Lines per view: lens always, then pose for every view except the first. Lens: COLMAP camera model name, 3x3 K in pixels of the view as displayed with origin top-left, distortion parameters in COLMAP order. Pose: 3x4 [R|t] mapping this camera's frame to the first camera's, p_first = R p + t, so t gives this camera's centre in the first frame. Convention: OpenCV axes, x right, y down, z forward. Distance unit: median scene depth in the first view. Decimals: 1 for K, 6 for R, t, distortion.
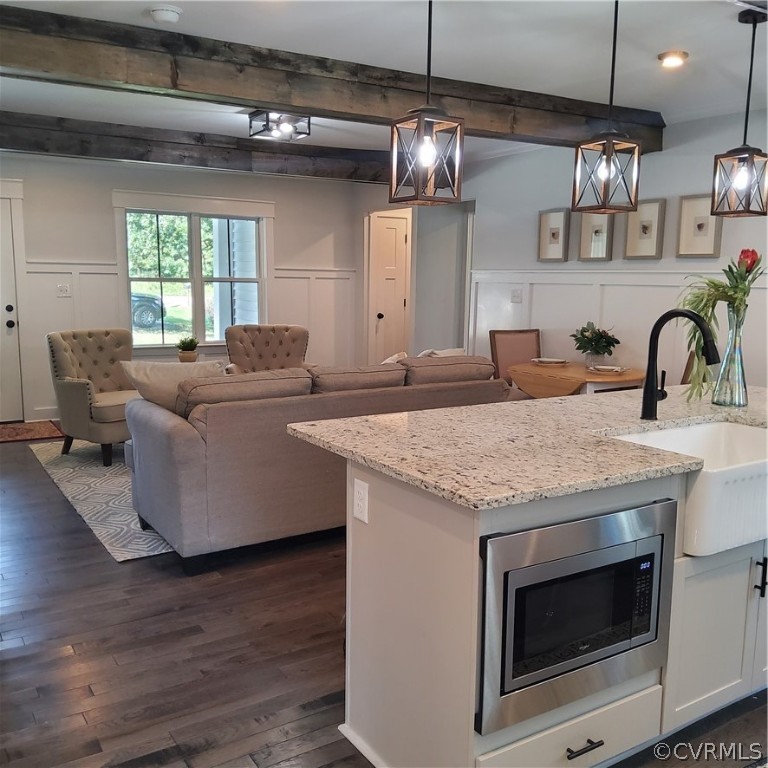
lens RADIAL K [[772.4, 0, 384.2], [0, 772.4, 391.0], [0, 0, 1]] dist [0.129490, -0.236903]
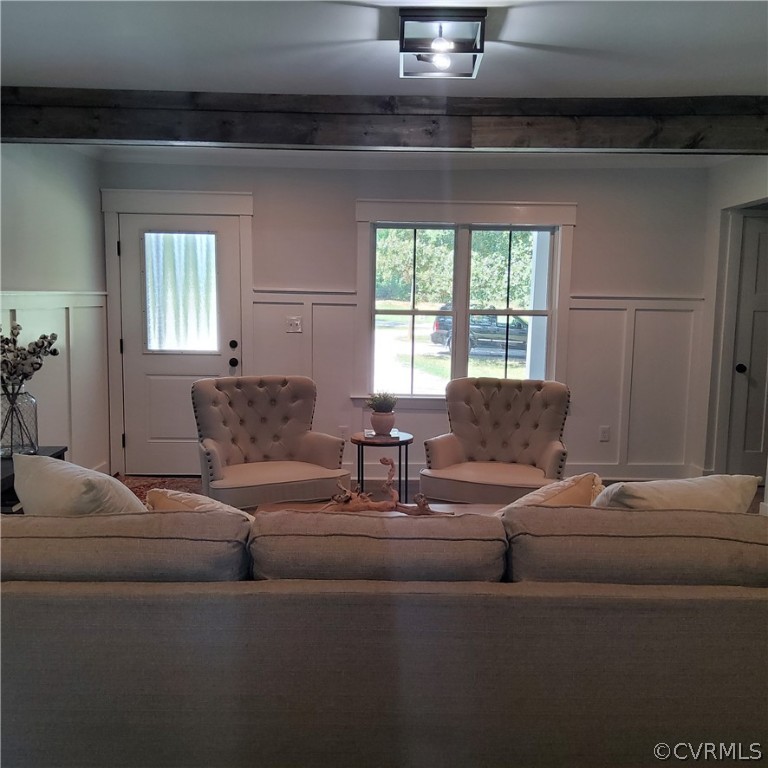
lens RADIAL K [[772.4, 0, 384.2], [0, 772.4, 391.0], [0, 0, 1]] dist [0.129490, -0.236903]
pose [[0.851852, 0.062162, -0.520081, 0.179317], [-0.082254, 0.996489, -0.015621, -0.092297], [0.517284, 0.056085, 0.853974, 0.616030]]
